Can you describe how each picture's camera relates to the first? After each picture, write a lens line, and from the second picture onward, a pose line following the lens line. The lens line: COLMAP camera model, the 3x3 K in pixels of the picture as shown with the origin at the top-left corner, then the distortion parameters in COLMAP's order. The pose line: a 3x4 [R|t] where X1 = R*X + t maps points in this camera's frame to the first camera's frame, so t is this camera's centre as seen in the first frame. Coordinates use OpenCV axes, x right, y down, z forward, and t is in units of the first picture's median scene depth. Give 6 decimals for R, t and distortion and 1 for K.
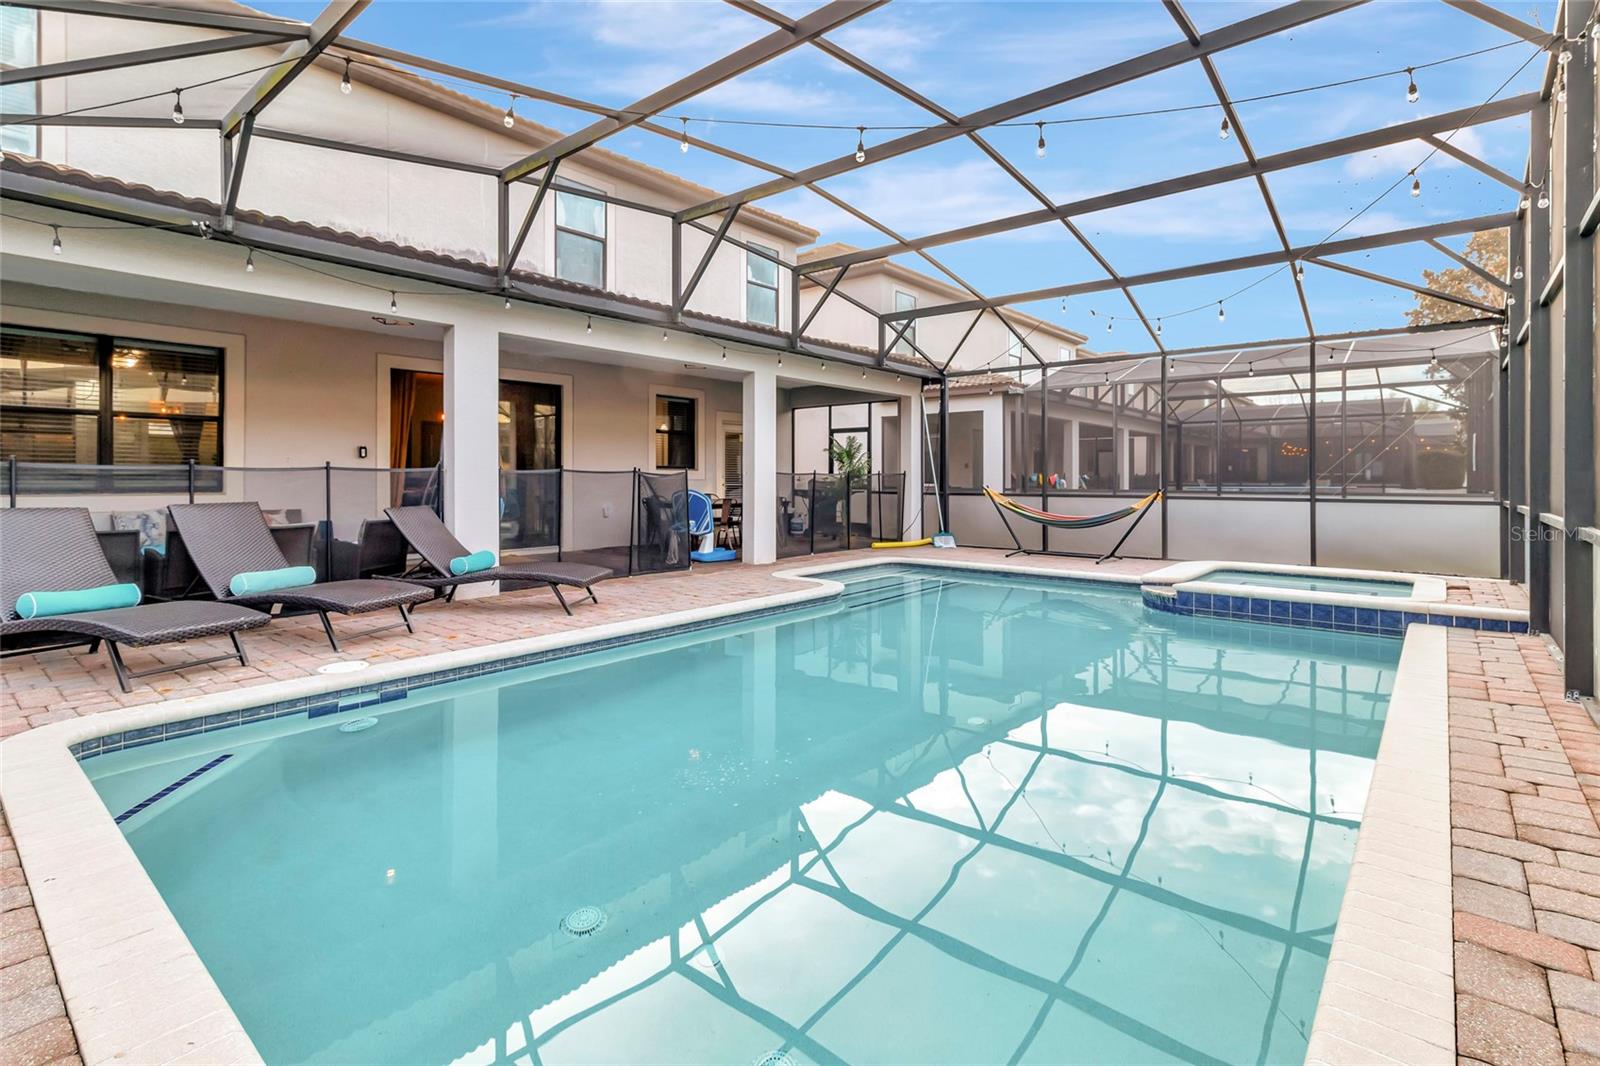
lens RADIAL K [[753.7, 0, 796.5], [0, 753.7, 476.4], [0, 0, 1]] dist [0.001041, 0.000496]
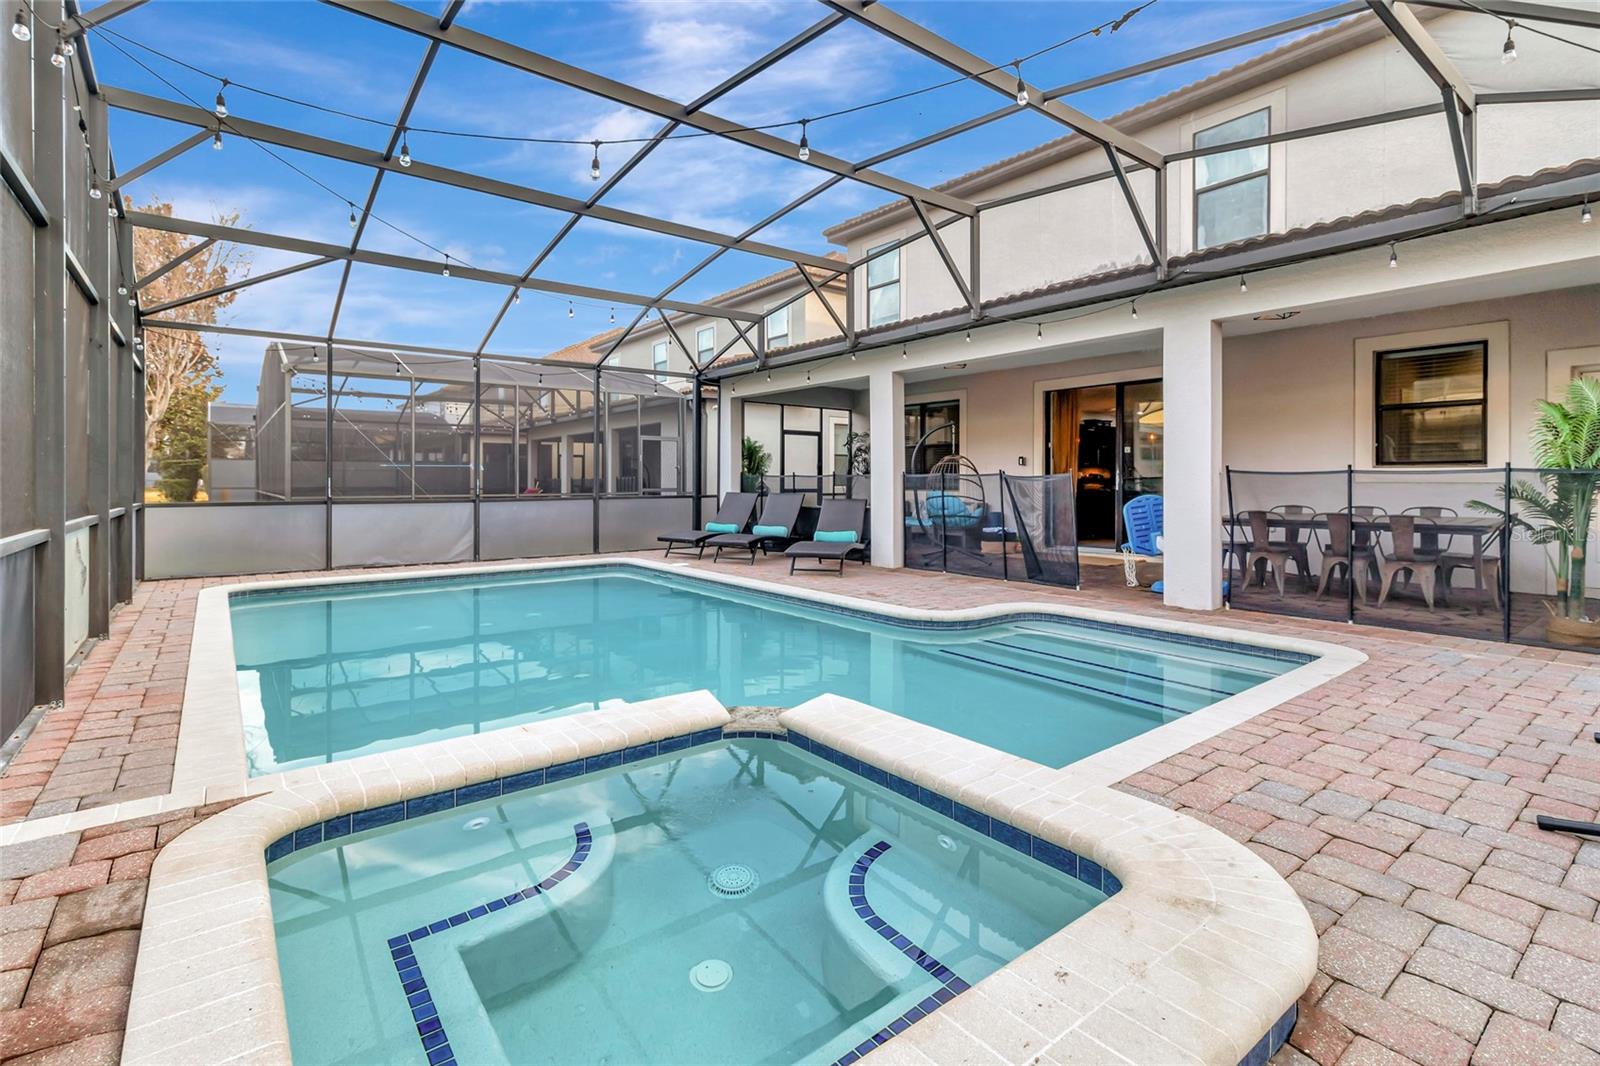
lens RADIAL K [[753.7, 0, 782.7], [0, 753.7, 481.0], [0, 0, 1]] dist [0.001041, 0.000496]
pose [[-0.213422, -0.004655, -0.976949, 0.664299], [0.001746, 0.999985, -0.005146, 0.006425], [0.976959, -0.002804, -0.213411, 0.761450]]
